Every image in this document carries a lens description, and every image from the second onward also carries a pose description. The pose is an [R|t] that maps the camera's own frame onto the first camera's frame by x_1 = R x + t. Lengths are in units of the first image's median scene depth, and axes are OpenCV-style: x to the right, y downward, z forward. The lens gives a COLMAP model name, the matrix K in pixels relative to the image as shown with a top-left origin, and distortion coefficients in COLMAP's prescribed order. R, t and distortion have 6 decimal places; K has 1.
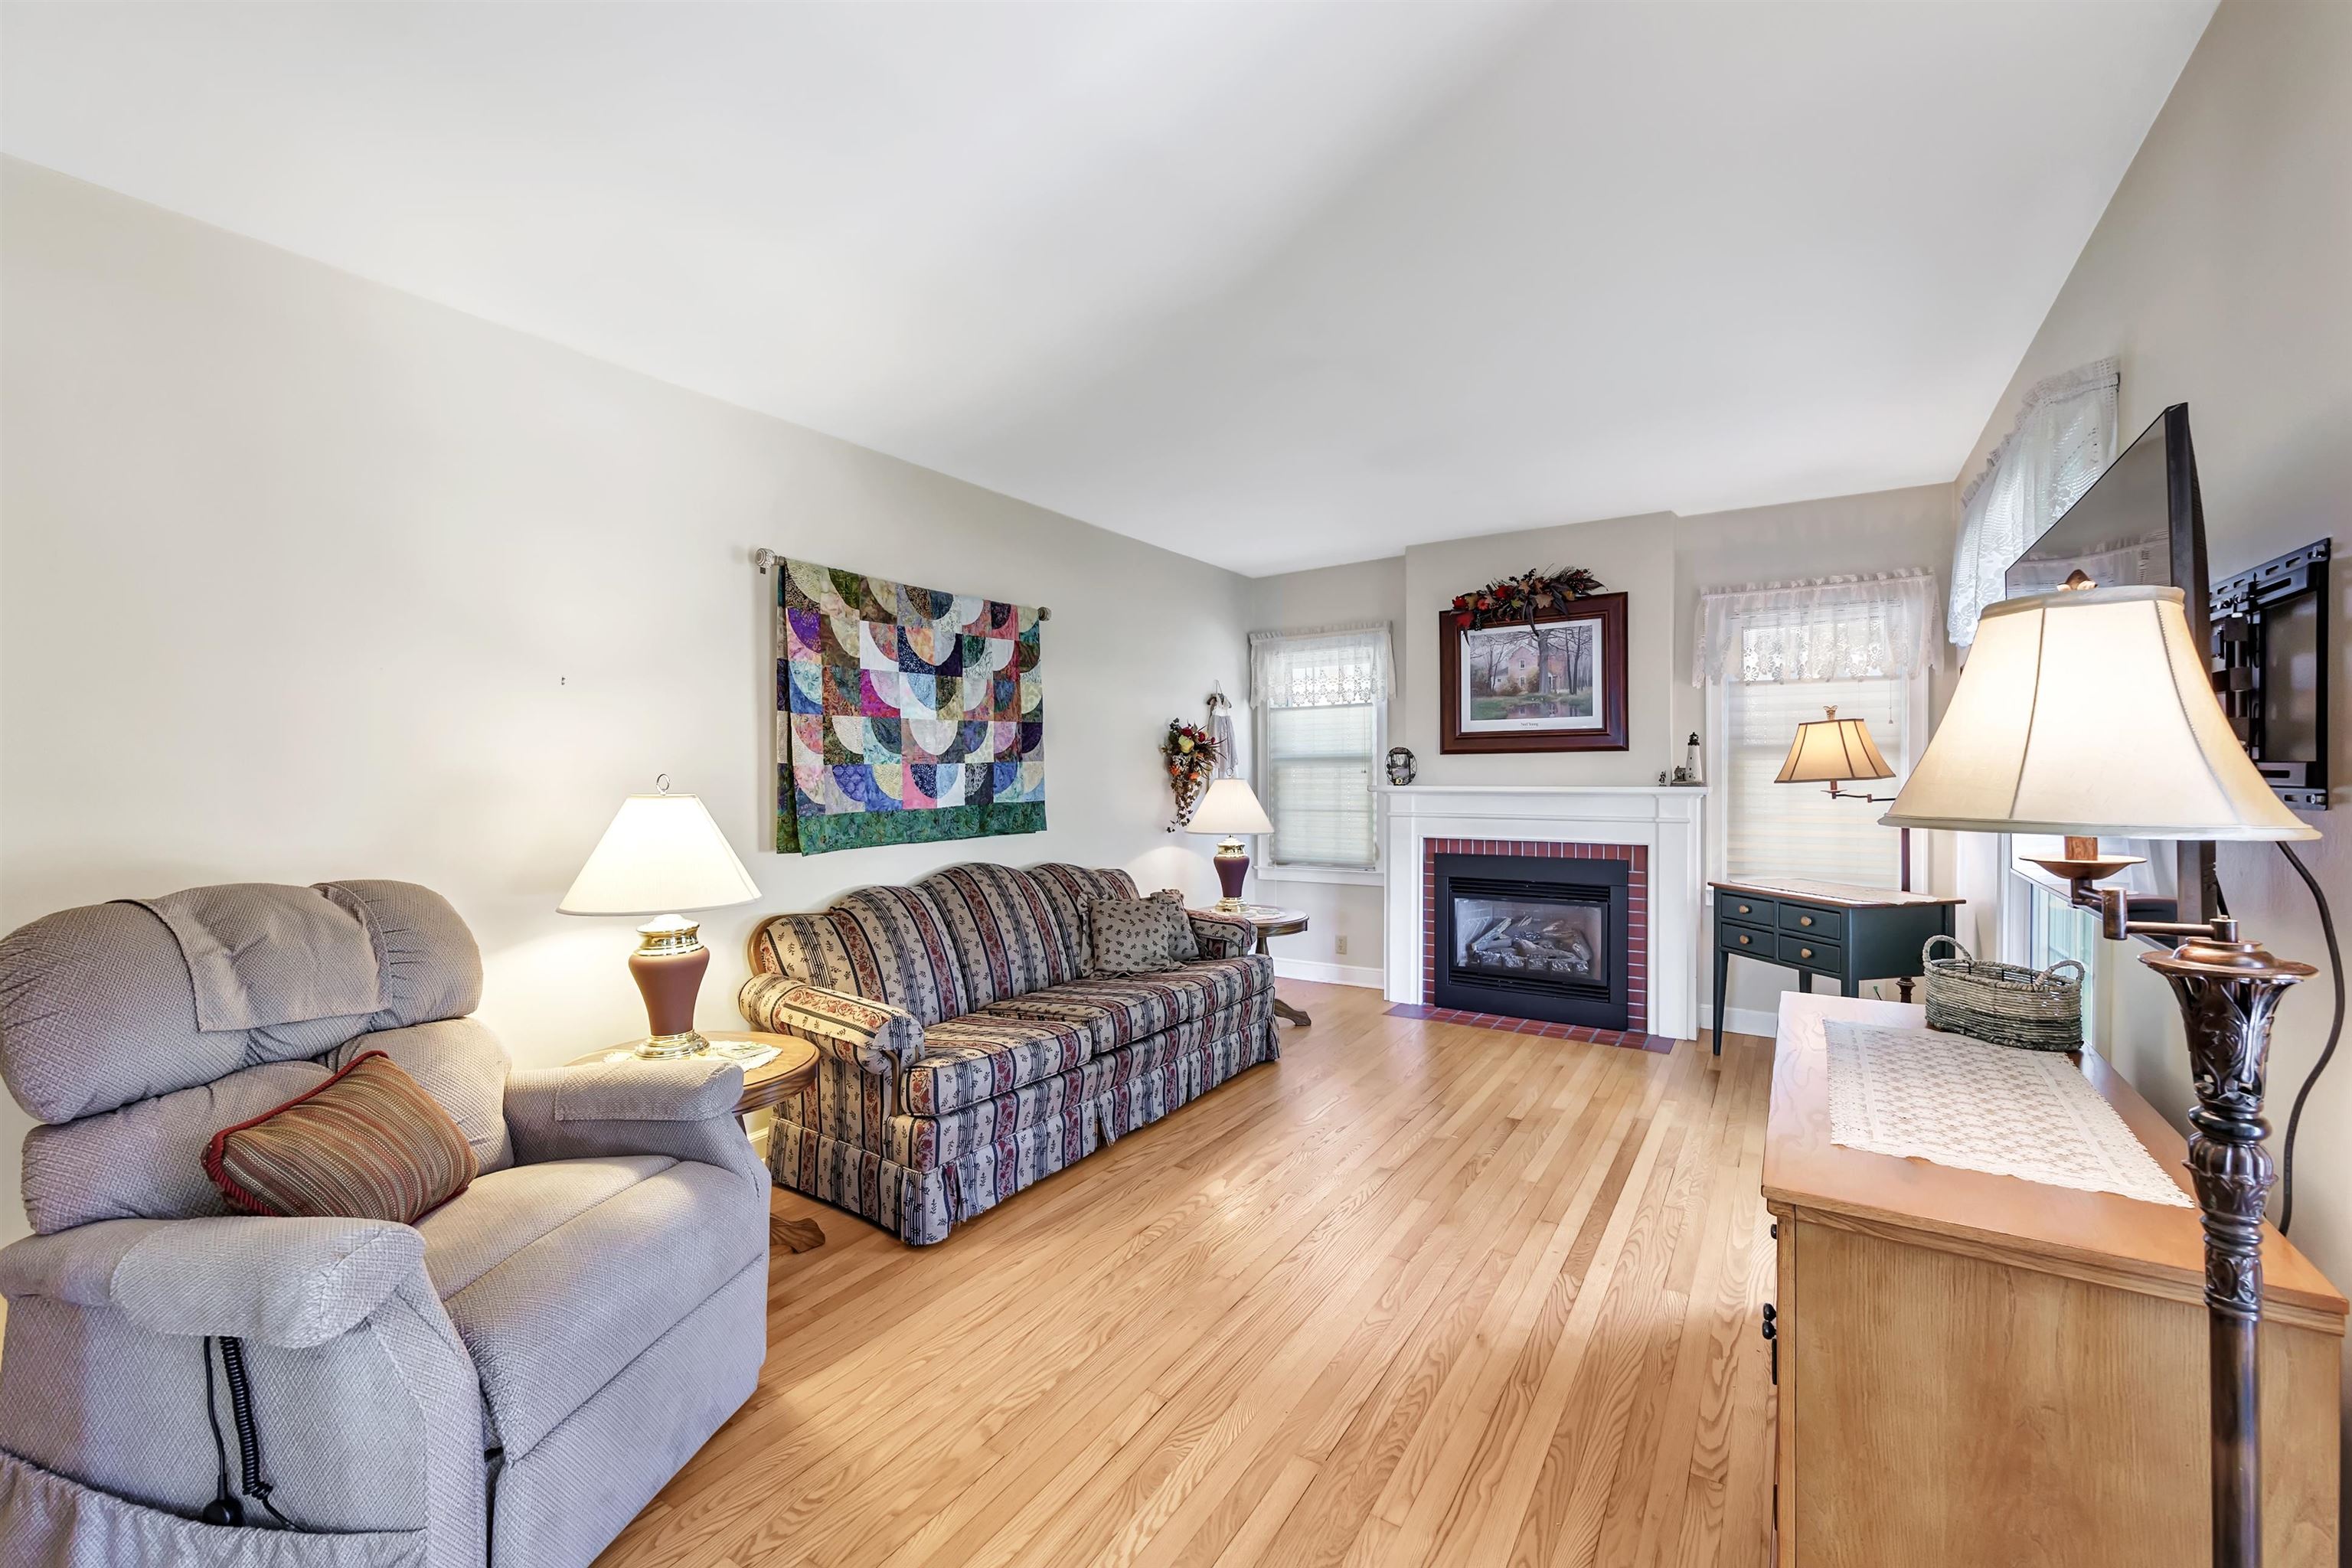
lens RADIAL K [[958.5, 0, 1156.2], [0, 958.5, 787.7], [0, 0, 1]] dist [0.001339, 0.000789]
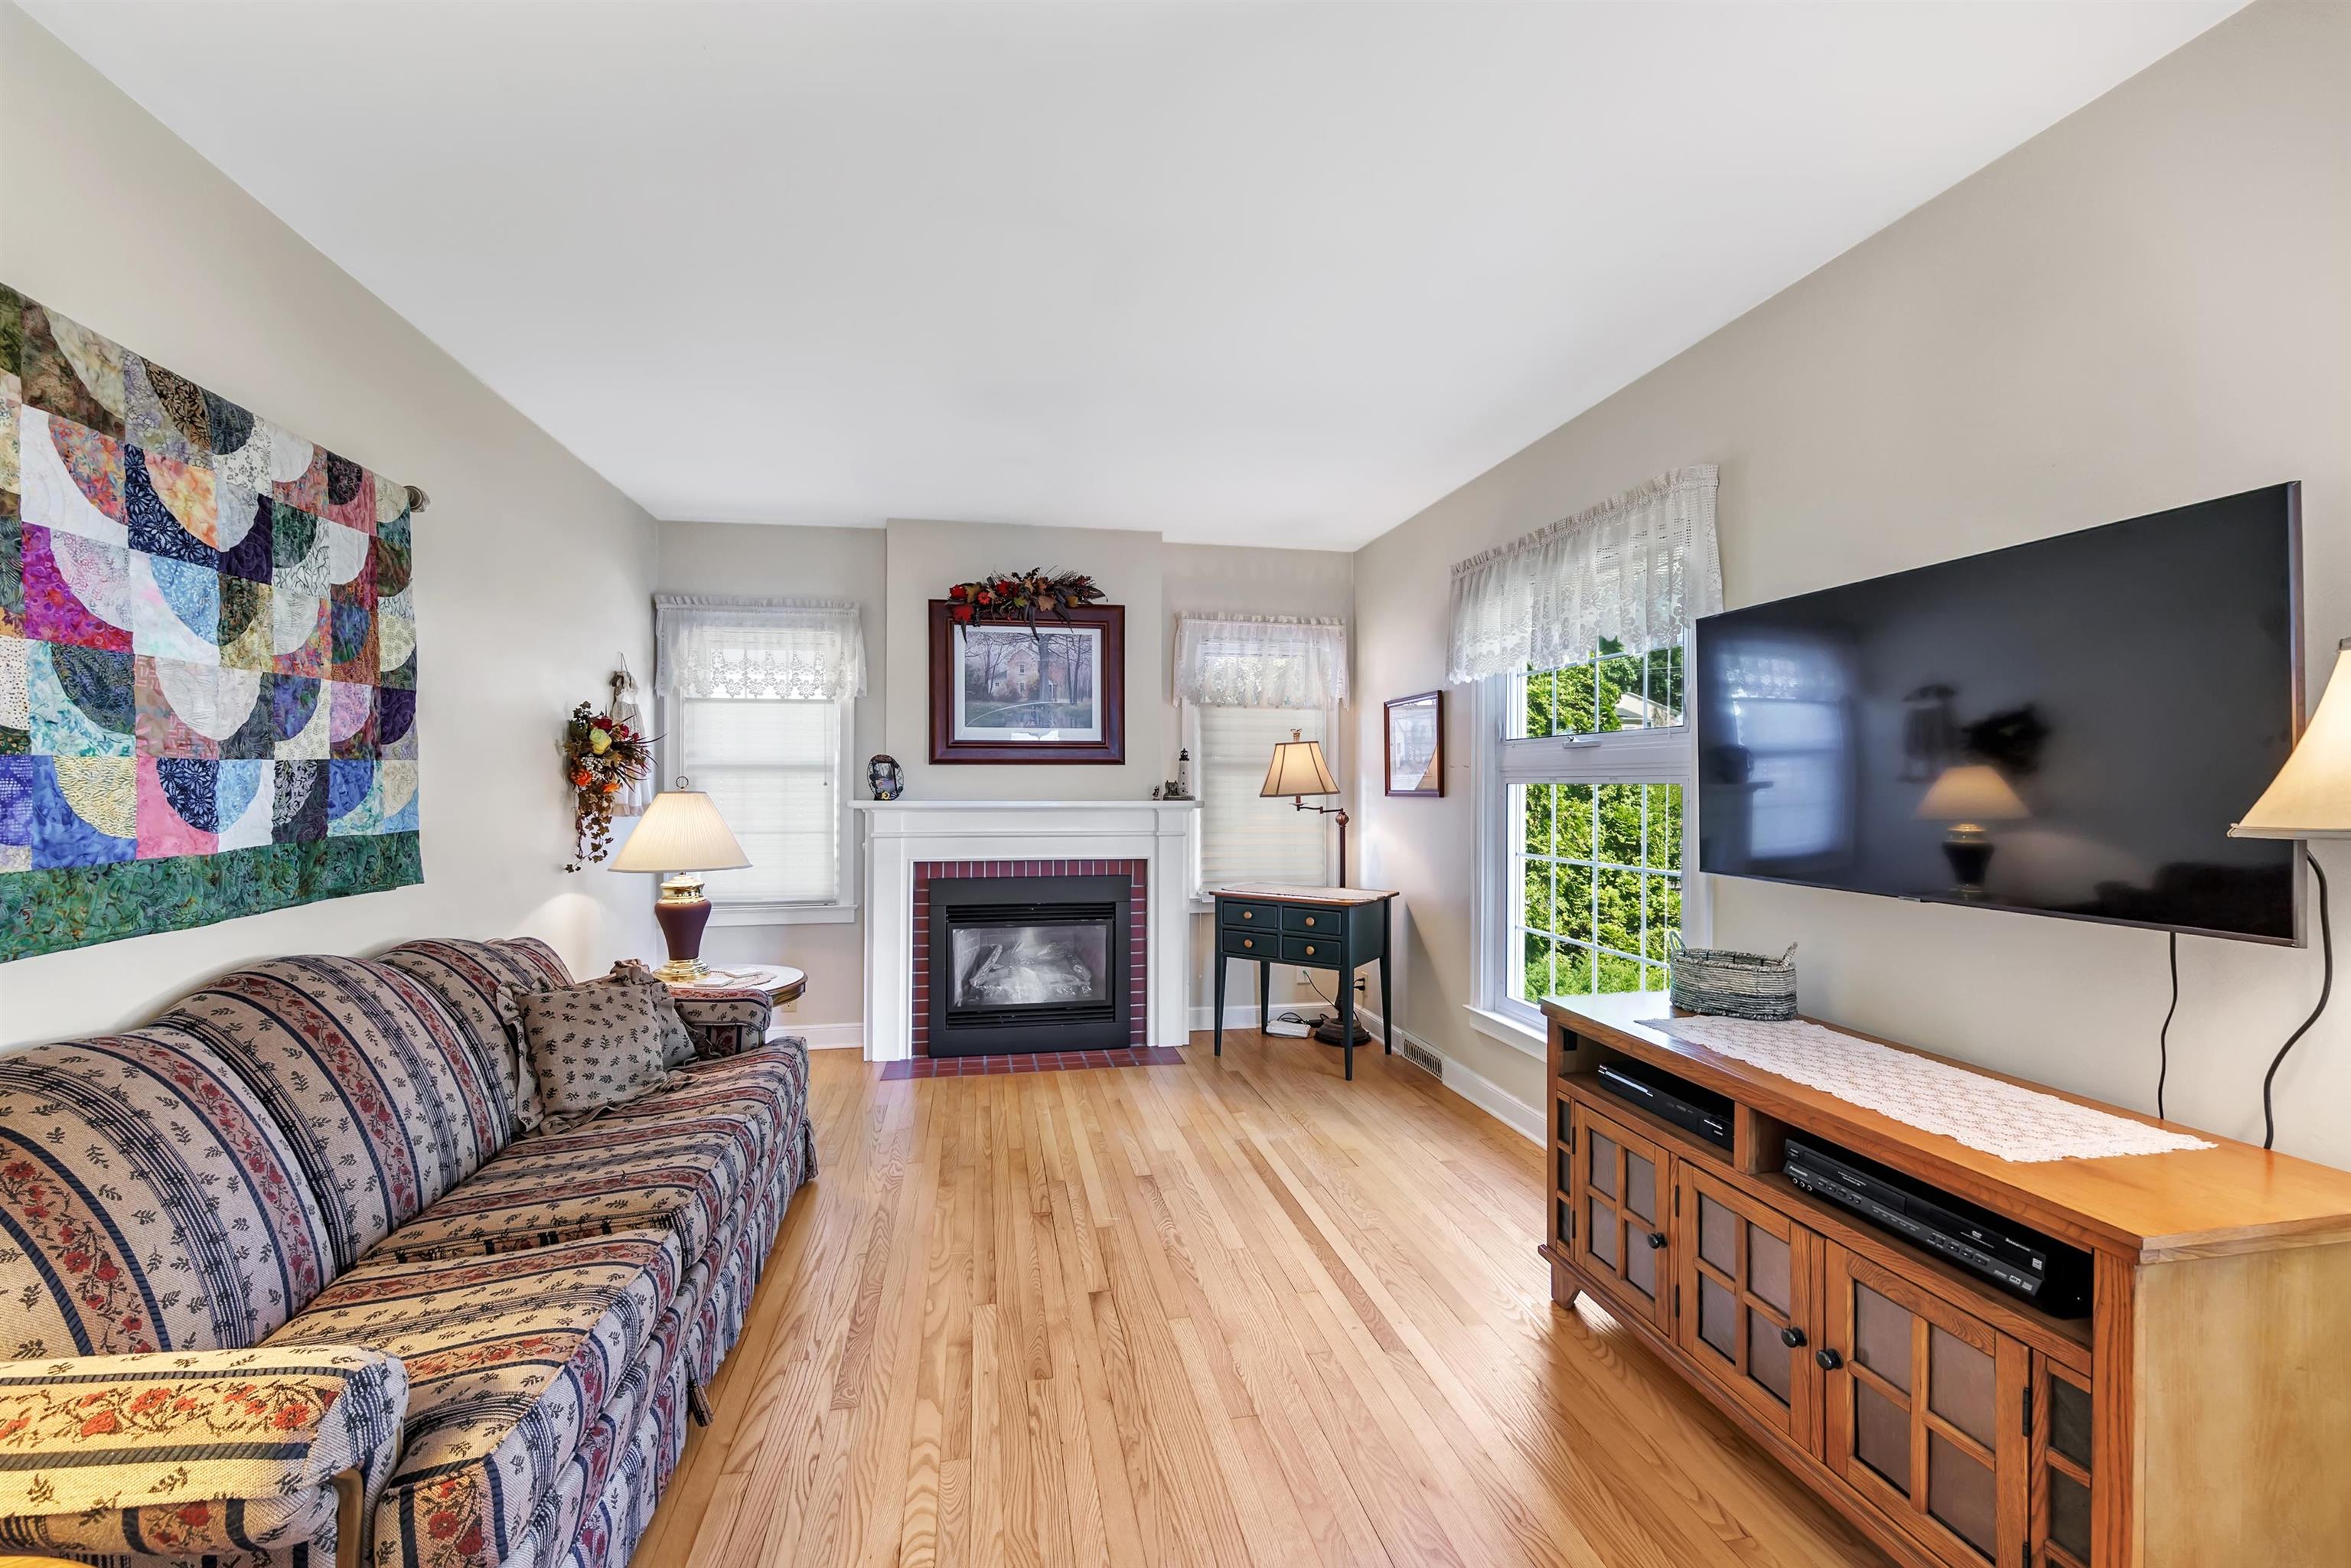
lens RADIAL K [[957.0, 0, 1165.2], [0, 957.0, 786.6], [0, 0, 1]] dist [0.000217, 0.001018]
pose [[0.712215, 0.005842, 0.701937, -0.182490], [0.005360, 0.999891, -0.013761, -0.001888], [-0.701941, 0.013564, 0.712106, 0.270391]]
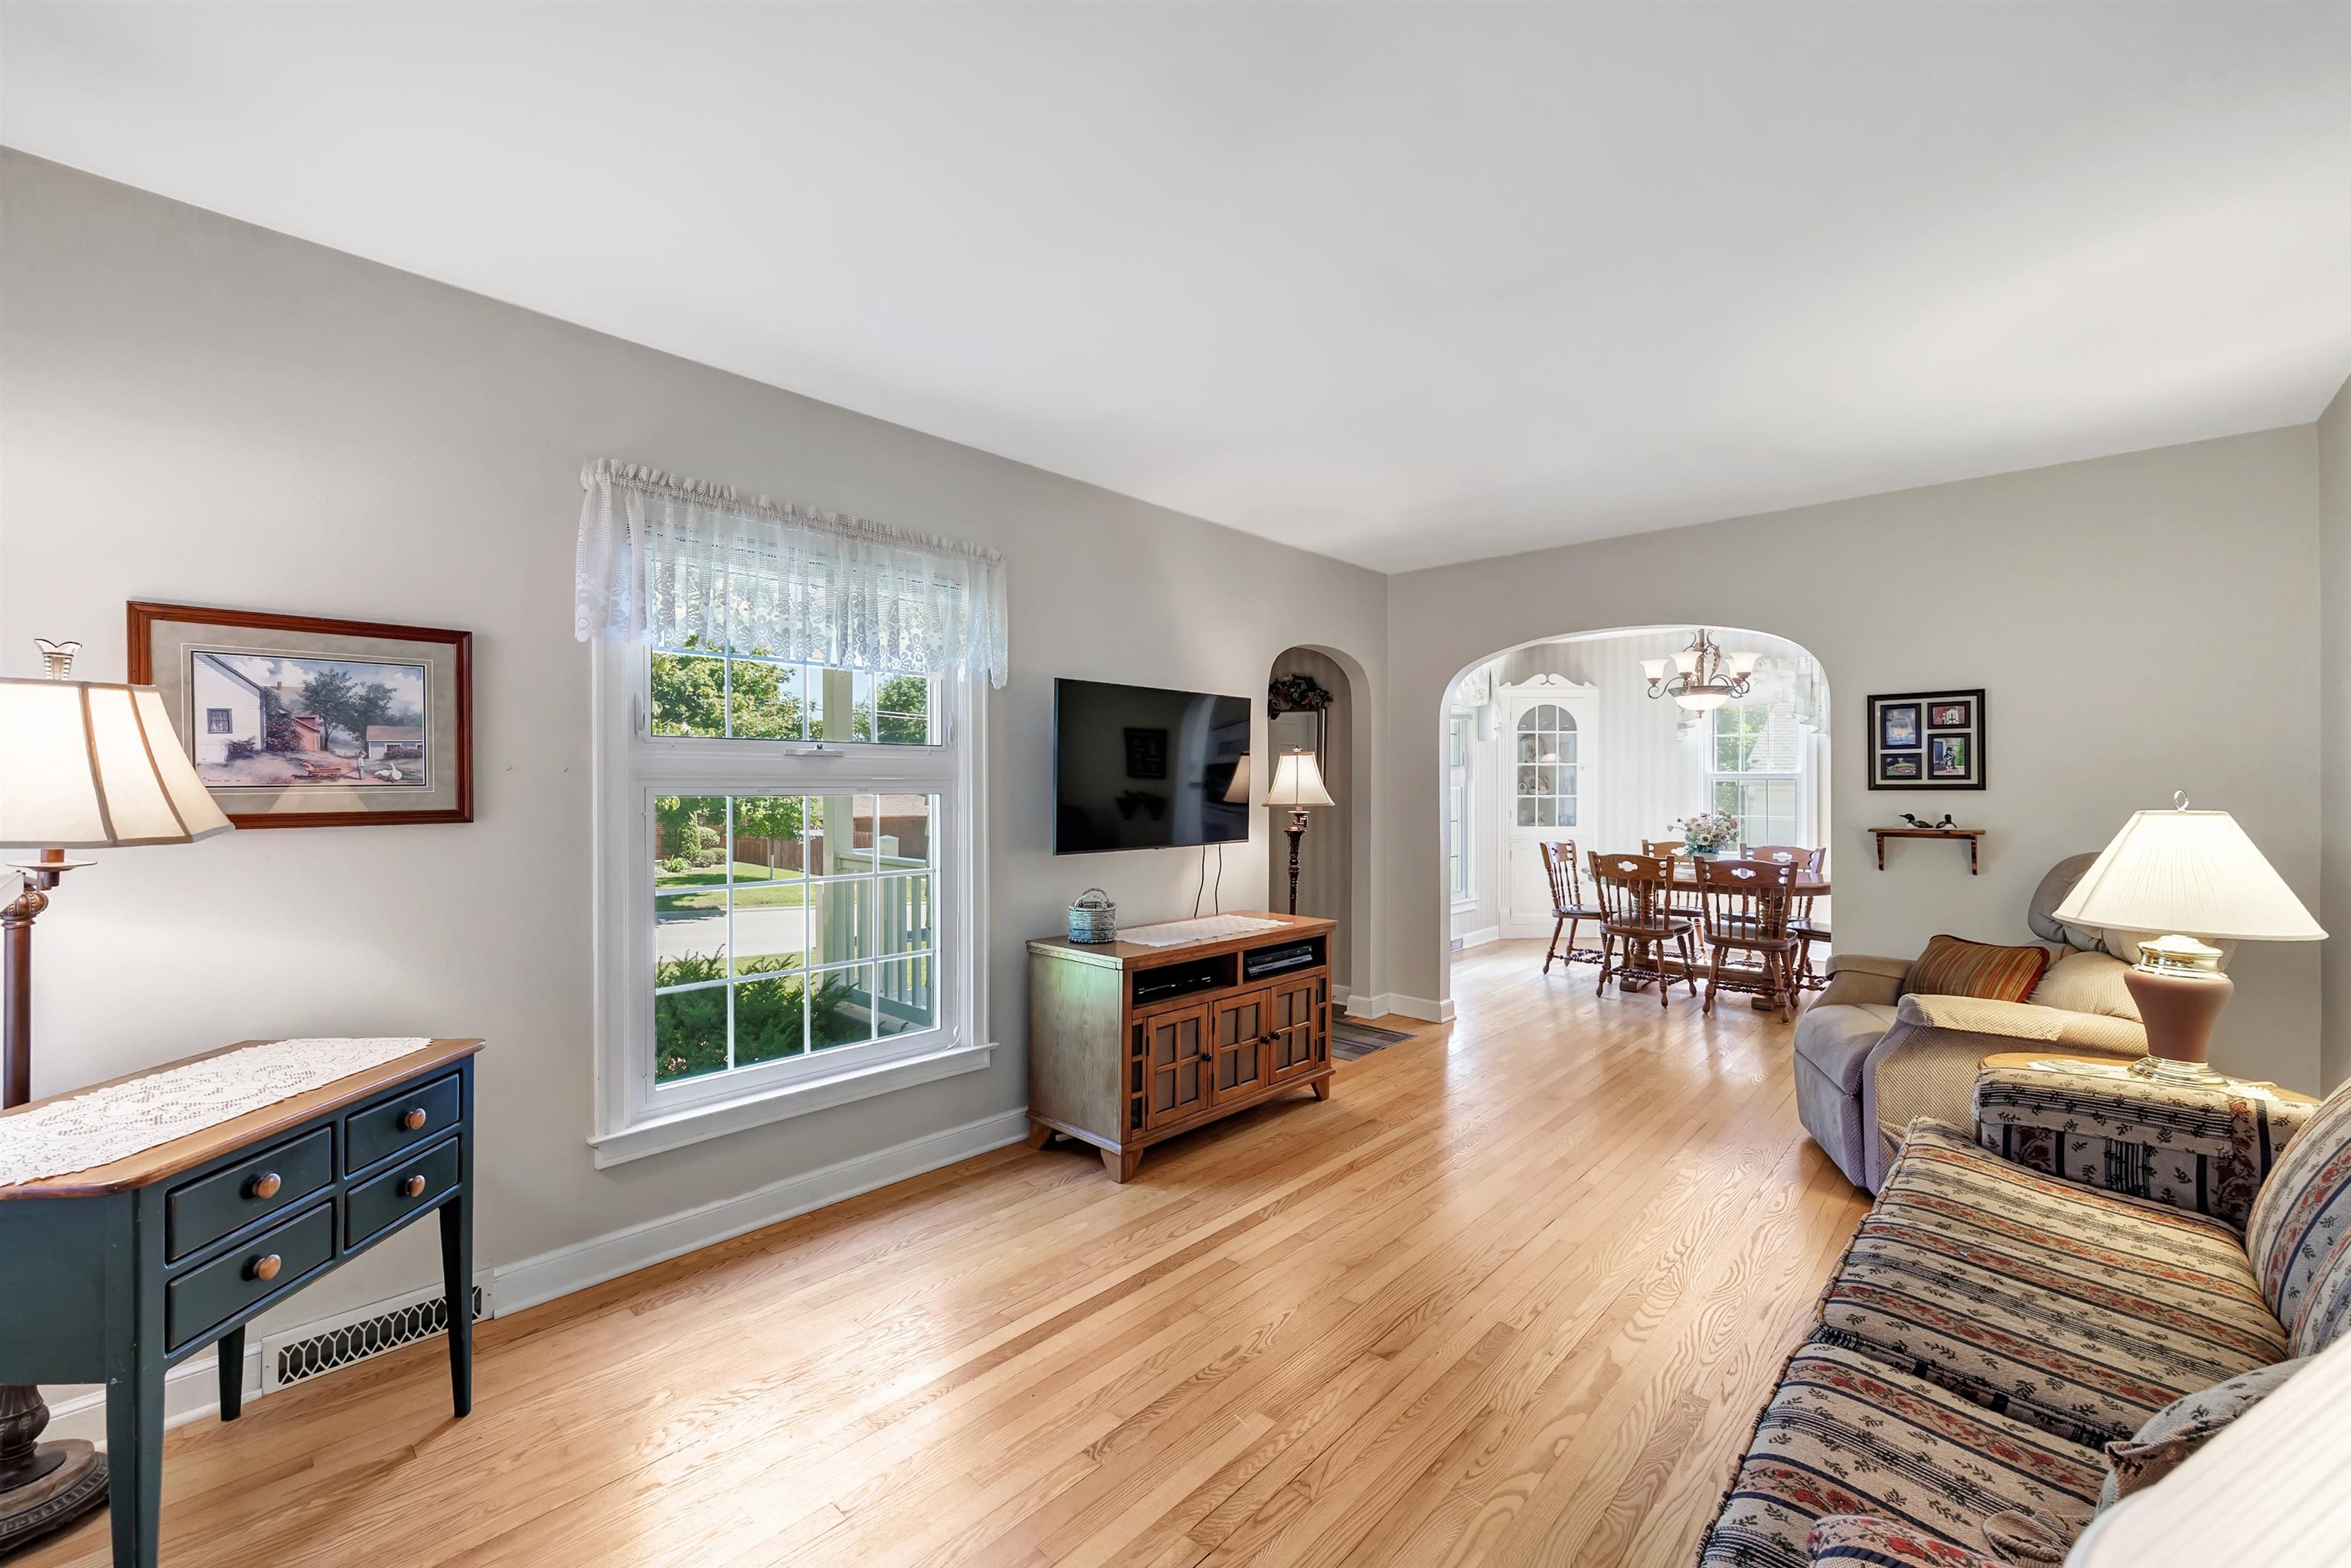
lens RADIAL K [[958.1, 0, 1155.7], [0, 958.1, 787.7], [0, 0, 1]] dist [0.001339, 0.000789]
pose [[-0.985516, 0.008444, 0.169373, 0.188465], [0.011481, 0.999790, 0.016957, -0.025183], [-0.169194, 0.018656, -0.985406, 1.159918]]
